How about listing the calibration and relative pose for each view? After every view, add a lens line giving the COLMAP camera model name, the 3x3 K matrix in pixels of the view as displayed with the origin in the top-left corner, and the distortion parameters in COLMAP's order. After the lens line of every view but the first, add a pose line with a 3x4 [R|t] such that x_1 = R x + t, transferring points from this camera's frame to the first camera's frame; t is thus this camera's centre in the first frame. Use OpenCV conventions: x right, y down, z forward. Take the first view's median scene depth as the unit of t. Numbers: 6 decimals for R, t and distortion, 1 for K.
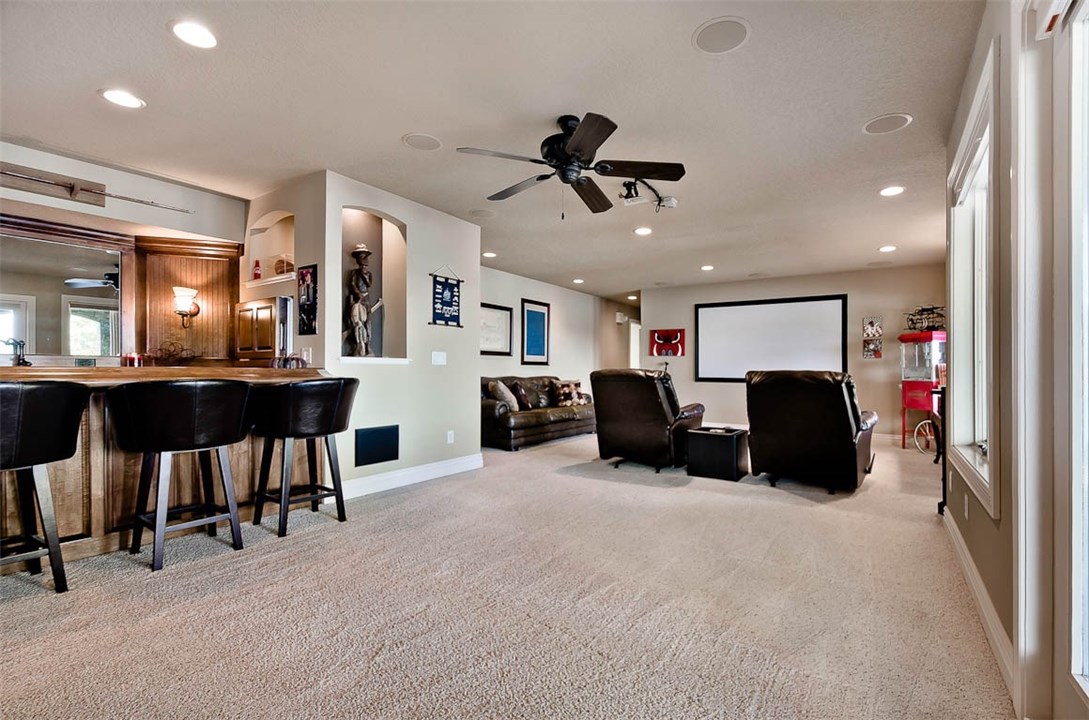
lens RADIAL K [[484.0, 0, 546.2], [0, 484.0, 368.4], [0, 0, 1]] dist [0.003376, -0.002269]
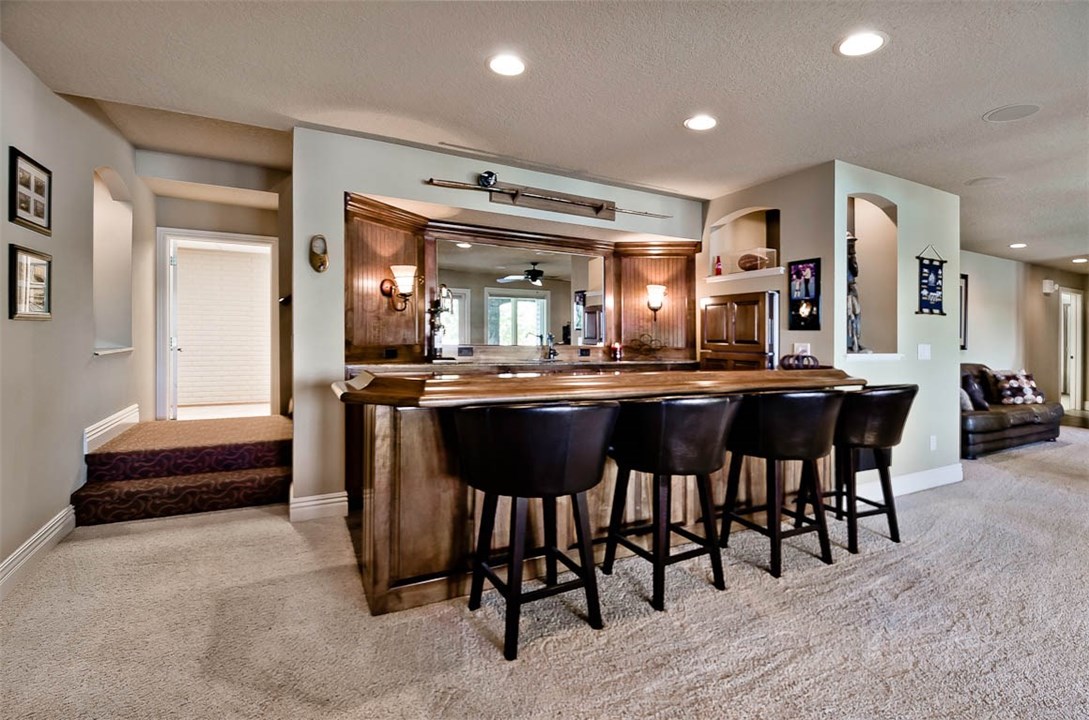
lens RADIAL K [[484.0, 0, 568.8], [0, 484.0, 319.8], [0, 0, 1]] dist [0.003376, -0.002269]
pose [[0.893564, -0.011000, -0.448801, -0.361018], [-0.004813, 0.999408, -0.034079, -0.041811], [0.448910, 0.032612, 0.892982, -0.060136]]
